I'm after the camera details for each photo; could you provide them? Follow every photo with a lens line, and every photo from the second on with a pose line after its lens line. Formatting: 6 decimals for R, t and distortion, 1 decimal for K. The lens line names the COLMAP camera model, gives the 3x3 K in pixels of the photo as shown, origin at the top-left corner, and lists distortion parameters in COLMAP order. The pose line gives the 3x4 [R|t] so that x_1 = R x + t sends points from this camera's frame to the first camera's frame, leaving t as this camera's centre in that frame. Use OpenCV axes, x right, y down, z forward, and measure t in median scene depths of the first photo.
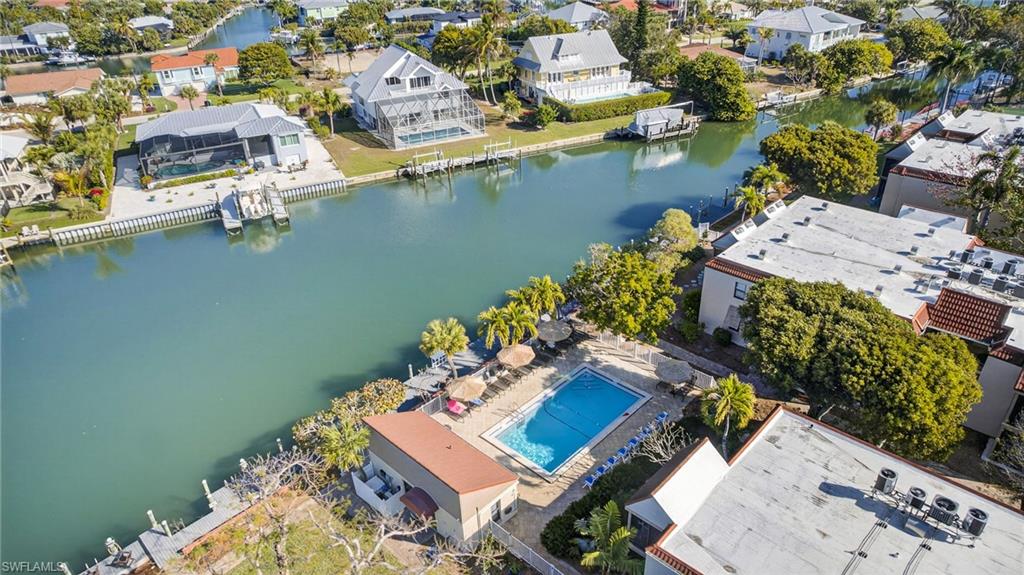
lens RADIAL K [[691.2, 0, 512.0], [0, 691.2, 287.5], [0, 0, 1]] dist [-0.052944, 0.000656]
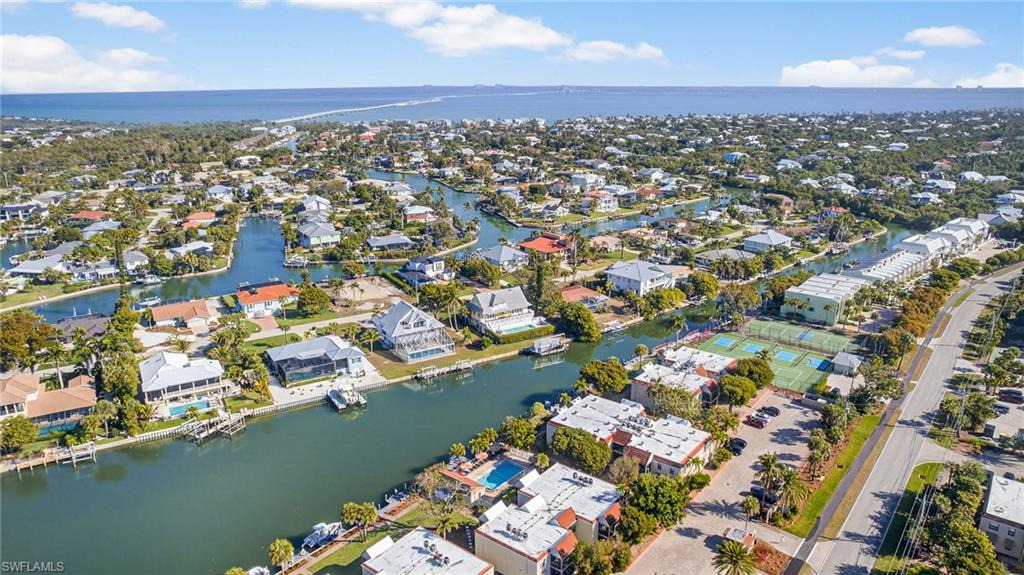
lens RADIAL K [[691.2, 0, 512.0], [0, 691.2, 287.5], [0, 0, 1]] dist [-0.052944, 0.000656]
pose [[0.995374, -0.000722, 0.096074, -0.070040], [0.021961, 0.975209, -0.220192, 0.023052], [-0.093534, 0.221284, 0.970714, -0.960061]]
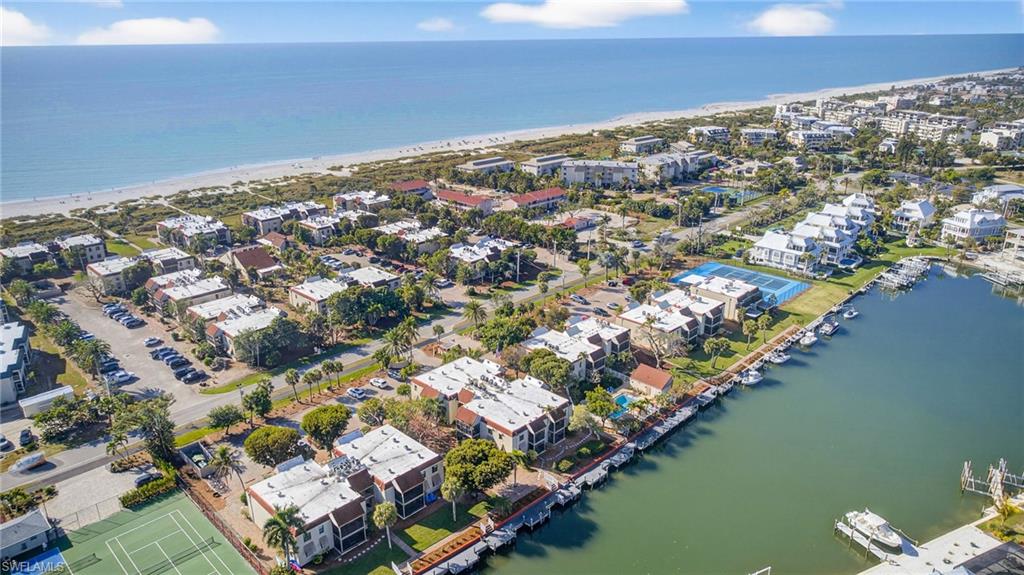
lens RADIAL K [[691.2, 0, 512.0], [0, 691.2, 287.5], [0, 0, 1]] dist [-0.052944, 0.000656]
pose [[-0.998925, 0.017834, 0.042783, 0.198778], [0.044152, 0.647050, 0.761168, -1.217220], [-0.014108, 0.762239, -0.647142, 1.262144]]
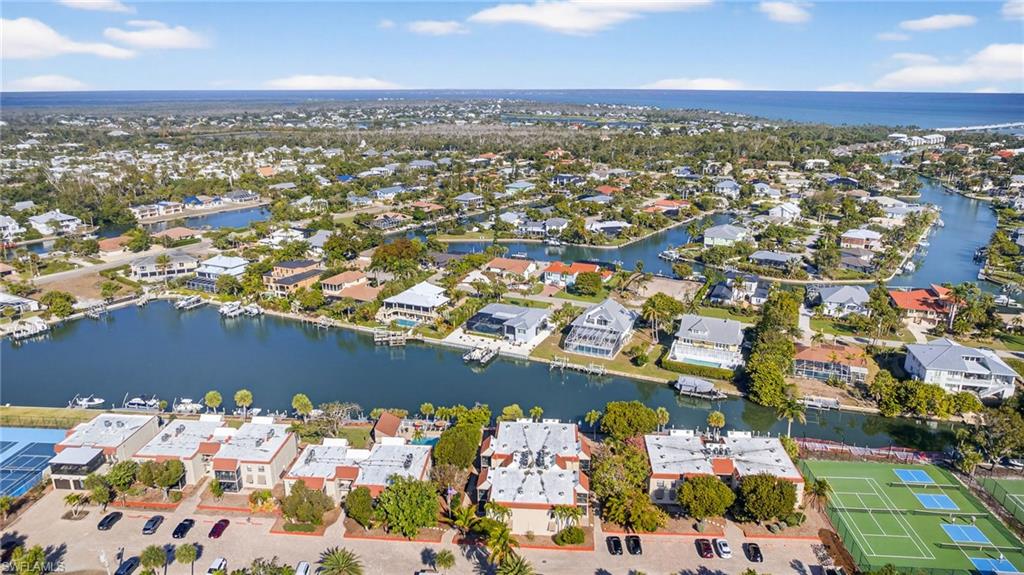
lens RADIAL K [[691.2, 0, 512.0], [0, 691.2, 287.5], [0, 0, 1]] dist [-0.052944, 0.000656]
pose [[0.633725, 0.247469, -0.732907, 1.207549], [-0.394313, 0.918459, -0.030830, -0.256732], [0.665515, 0.308532, 0.679630, -0.550737]]
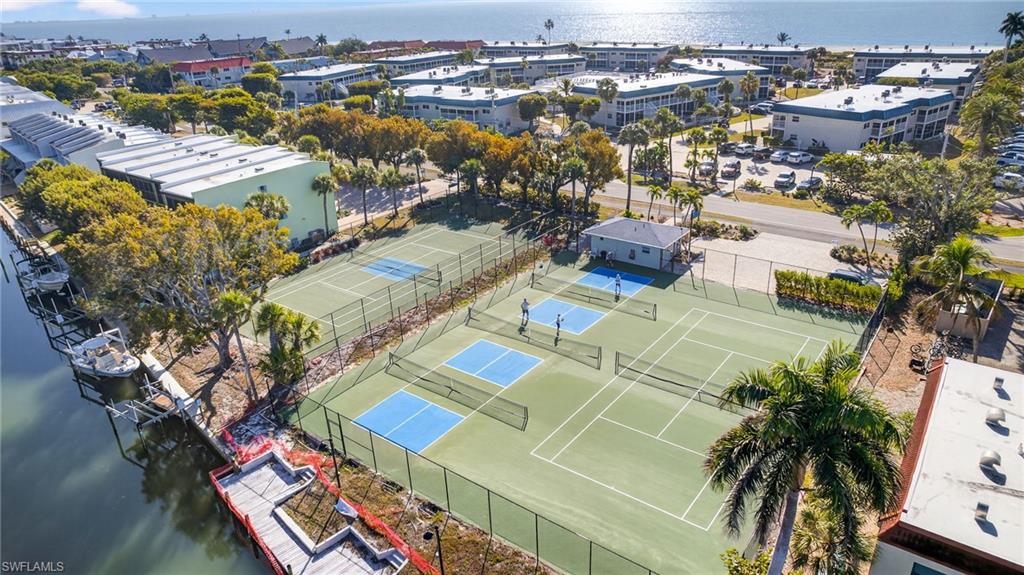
lens RADIAL K [[691.2, 0, 512.0], [0, 691.2, 287.5], [0, 0, 1]] dist [-0.052944, 0.000656]
pose [[-0.088881, -0.371132, 0.924317, 0.388606], [0.529876, 0.768163, 0.359385, -0.471649], [-0.843405, 0.521715, 0.128379, 0.938767]]
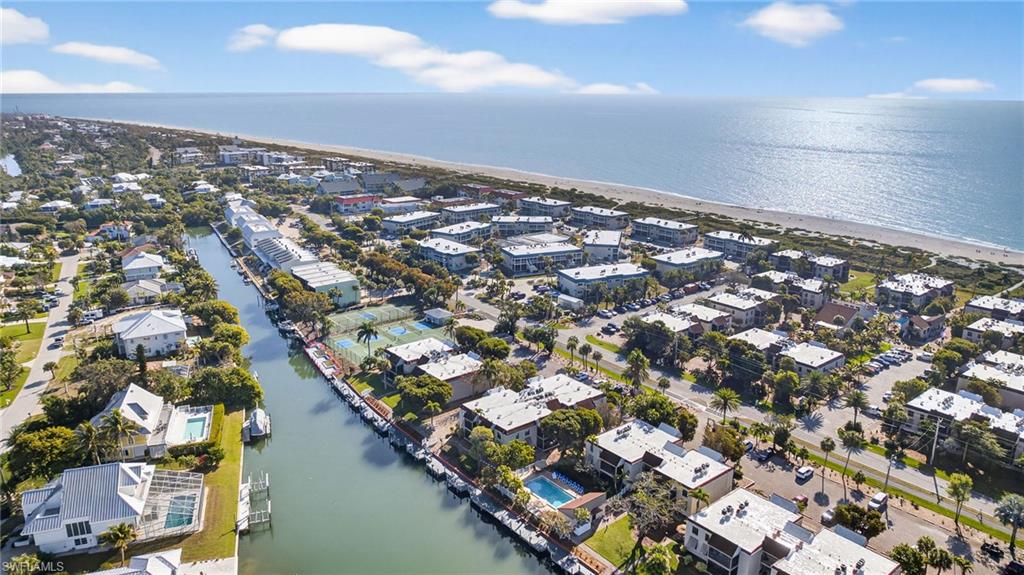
lens RADIAL K [[691.2, 0, 512.0], [0, 691.2, 287.5], [0, 0, 1]] dist [-0.052944, 0.000656]
pose [[0.138396, -0.245385, 0.959496, -1.168103], [0.480412, 0.863836, 0.151626, -0.501208], [-0.866055, 0.439969, 0.237437, 0.060053]]
